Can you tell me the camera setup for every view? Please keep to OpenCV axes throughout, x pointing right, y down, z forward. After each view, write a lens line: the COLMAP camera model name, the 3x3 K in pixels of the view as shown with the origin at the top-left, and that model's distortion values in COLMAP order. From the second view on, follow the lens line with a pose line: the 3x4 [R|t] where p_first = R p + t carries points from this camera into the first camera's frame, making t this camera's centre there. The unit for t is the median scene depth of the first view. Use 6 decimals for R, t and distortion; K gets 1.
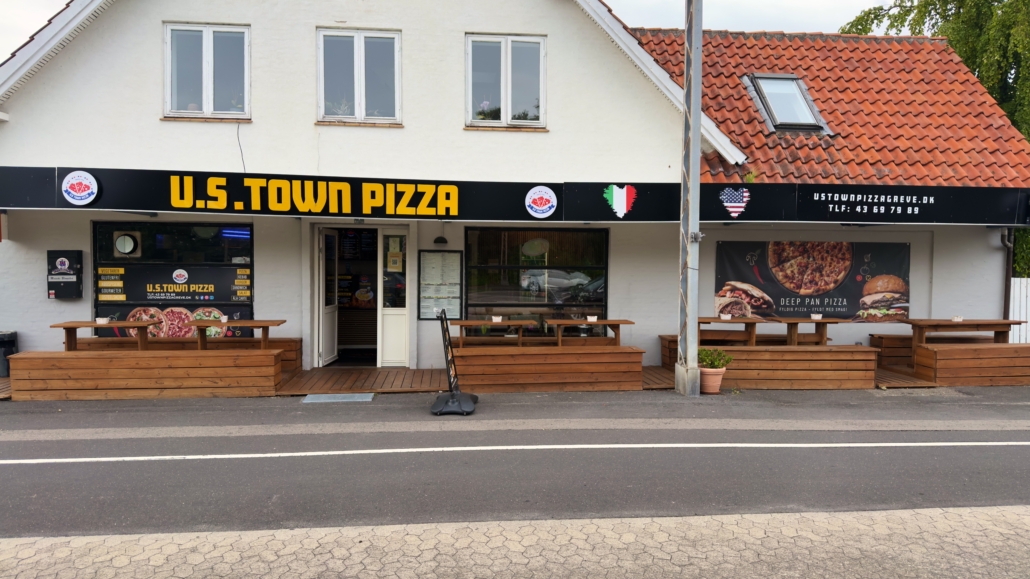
lens RADIAL K [[723.1, 0, 504.5], [0, 723.1, 296.4], [0, 0, 1]] dist [0.032292, -0.047981]
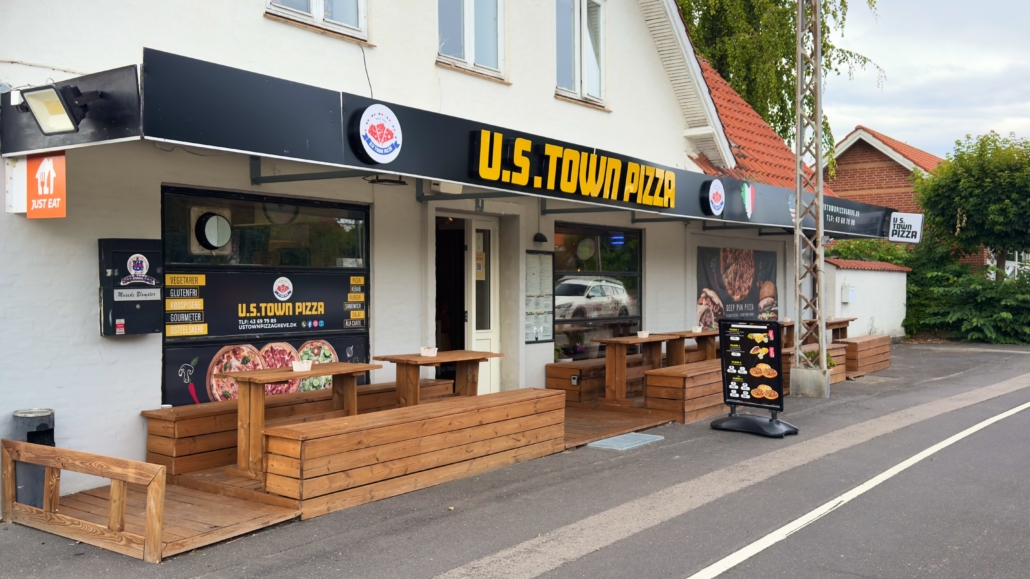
lens RADIAL K [[1037.3, 0, 524.1], [0, 1037.3, 297.0], [0, 0, 1]] dist [0.067471, 0.000000]
pose [[0.643578, -0.018446, 0.765158, -0.963499], [0.045423, 0.998868, -0.014125, -0.000496], [-0.764031, 0.043847, 0.643687, 0.314914]]
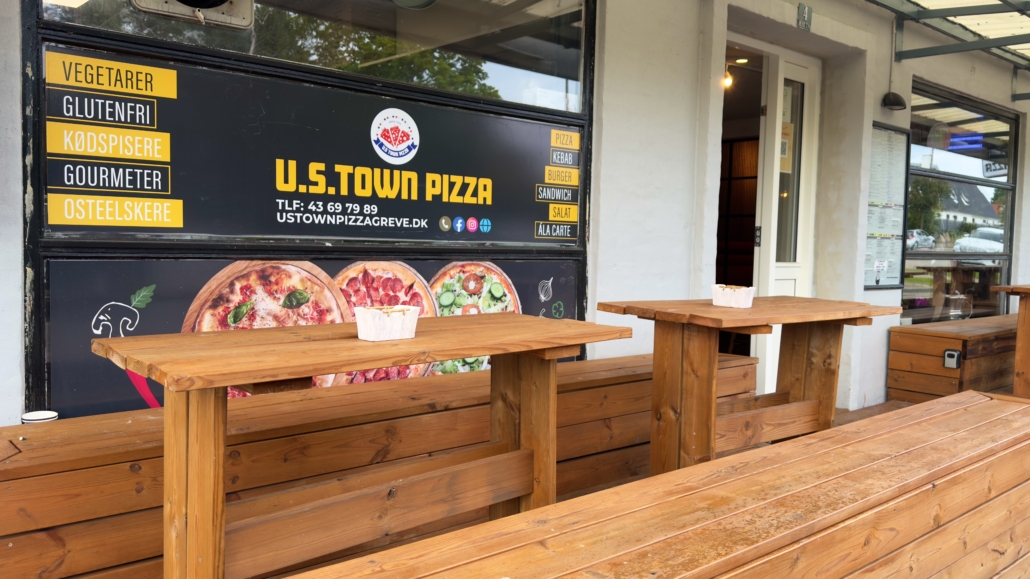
lens RADIAL K [[849.8, 0, 507.7], [0, 849.8, 300.4], [0, 0, 1]] dist [0.065531, -0.012751]
pose [[0.797495, -0.031650, 0.602495, -0.595607], [0.015343, 0.999364, 0.032190, 0.019914], [-0.603131, -0.016427, 0.797473, 0.742905]]
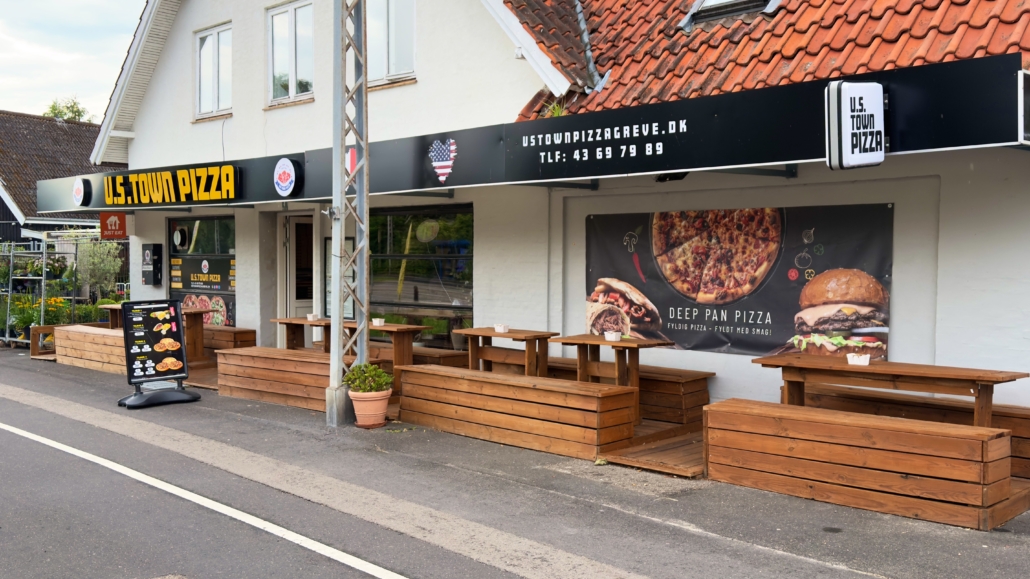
lens RADIAL K [[1037.3, 0, 523.6], [0, 1037.3, 284.3], [0, 0, 1]] dist [0.067471, 0.000000]
pose [[0.628917, 0.015394, -0.777320, 1.042464], [-0.037141, 0.999257, -0.010261, -0.003221], [0.776585, 0.035324, 0.629021, 0.400716]]
